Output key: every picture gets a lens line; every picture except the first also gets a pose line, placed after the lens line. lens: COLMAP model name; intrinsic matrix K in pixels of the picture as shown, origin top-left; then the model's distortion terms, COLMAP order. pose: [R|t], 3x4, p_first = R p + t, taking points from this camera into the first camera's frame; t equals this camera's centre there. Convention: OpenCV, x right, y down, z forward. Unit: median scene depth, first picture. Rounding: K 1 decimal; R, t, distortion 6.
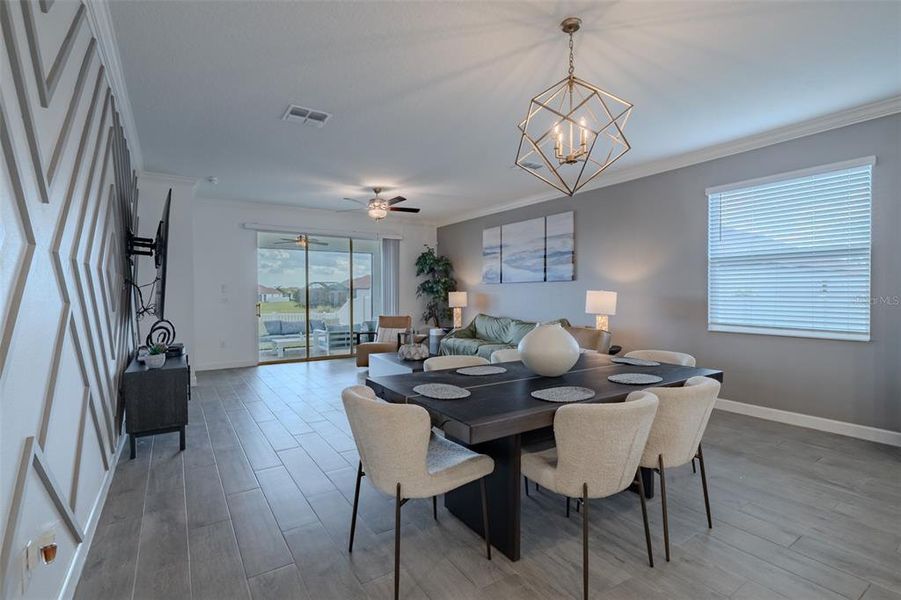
lens RADIAL K [[421.6, 0, 450.5], [0, 421.6, 300.0], [0, 0, 1]] dist [-0.001149, -0.000059]
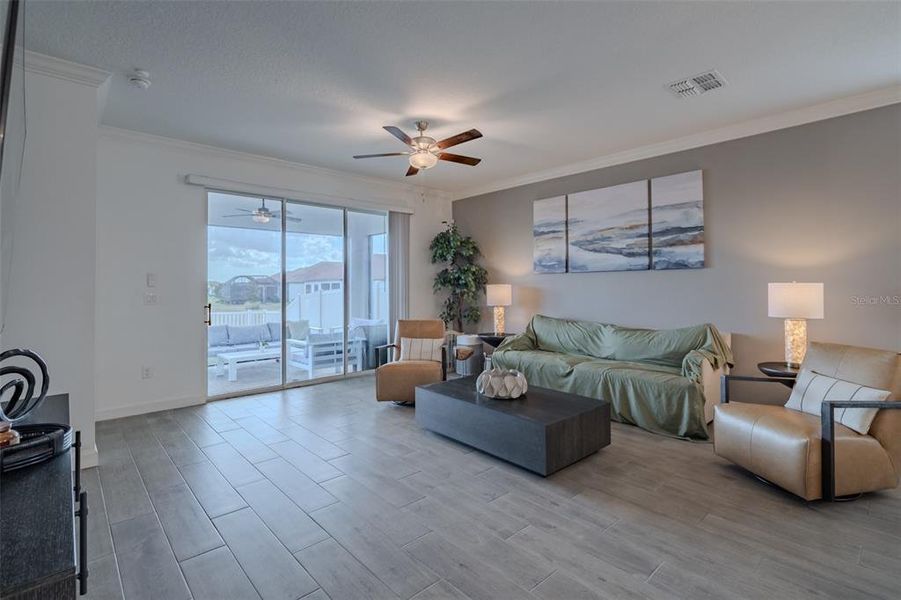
lens RADIAL K [[425.0, 0, 454.7], [0, 425.0, 281.8], [0, 0, 1]] dist [0.002459, 0.000238]
pose [[0.986673, -0.000481, 0.162716, -0.191816], [0.005067, 0.999601, -0.027772, -0.004652], [-0.162638, 0.028227, 0.986282, 0.305460]]
